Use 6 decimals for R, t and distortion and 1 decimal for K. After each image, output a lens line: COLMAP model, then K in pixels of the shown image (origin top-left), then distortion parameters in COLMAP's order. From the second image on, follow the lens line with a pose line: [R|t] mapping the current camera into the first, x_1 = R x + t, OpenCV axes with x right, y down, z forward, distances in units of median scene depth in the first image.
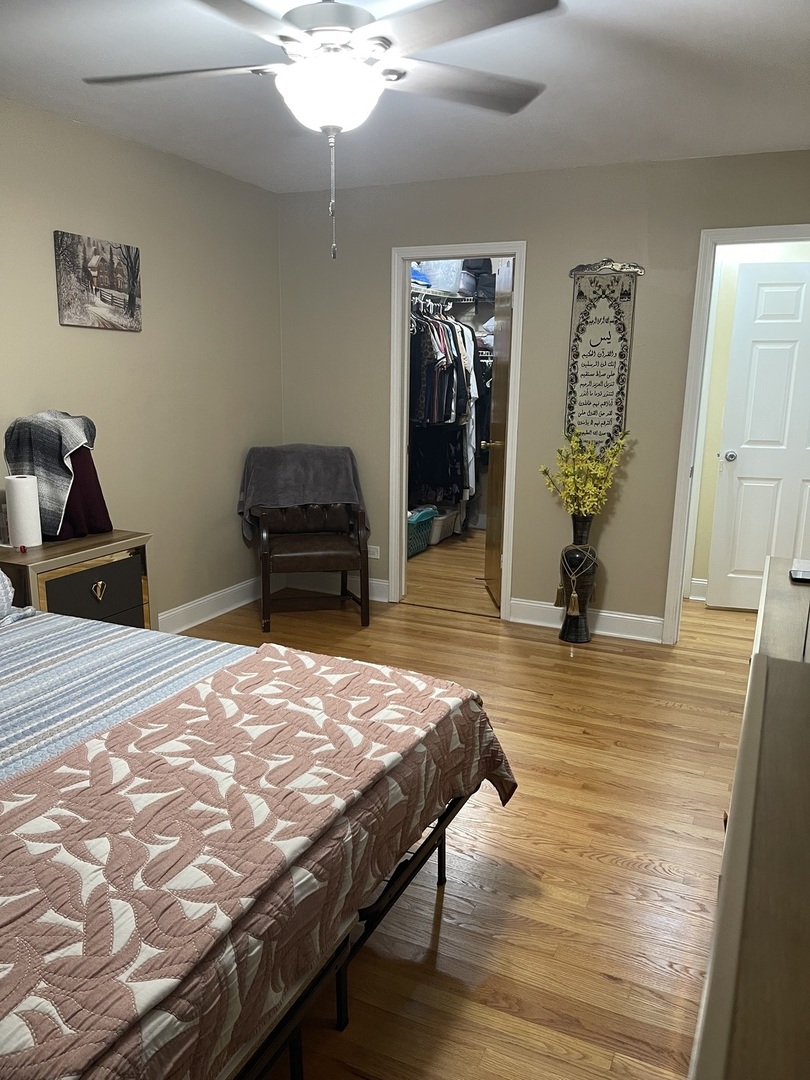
lens RADIAL K [[814.8, 0, 405.0], [0, 814.8, 540.0], [0, 0, 1]] dist [0.066669, -0.084466]
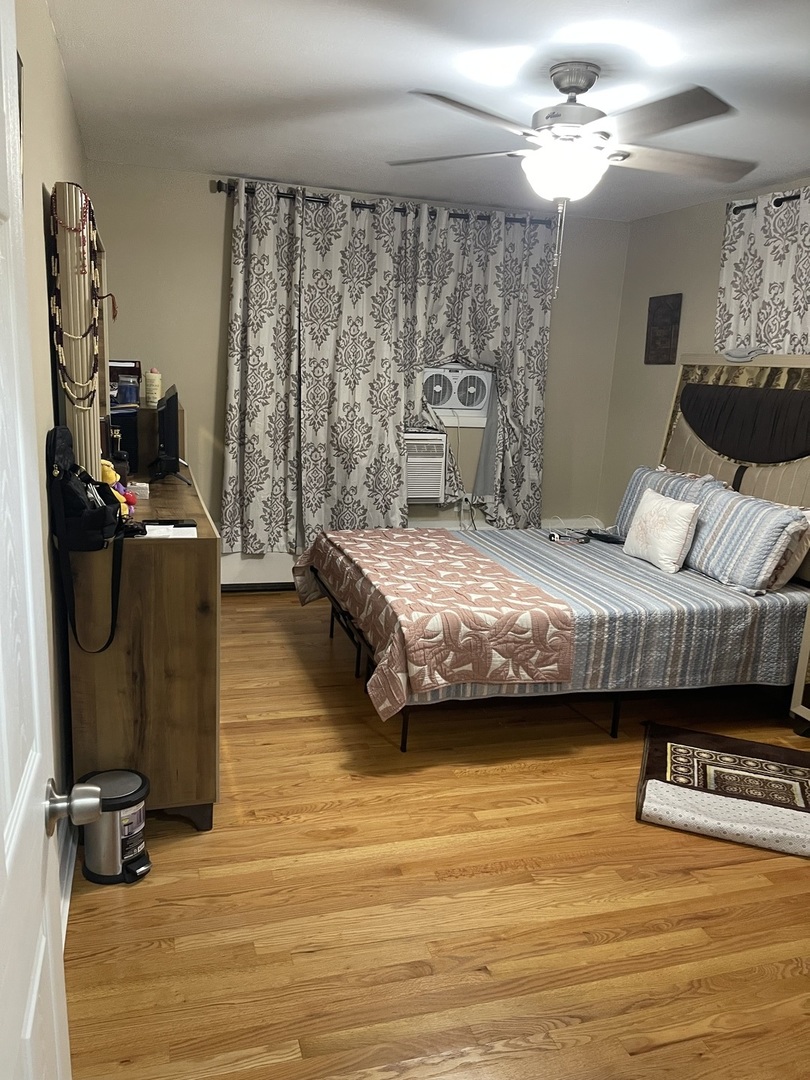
lens RADIAL K [[814.8, 0, 405.0], [0, 814.8, 540.0], [0, 0, 1]] dist [0.066669, -0.084466]
pose [[-0.741479, 0.090866, -0.664794, 1.163500], [-0.196970, 0.917658, 0.345119, -0.480364], [0.641413, 0.386844, -0.662526, 2.235859]]
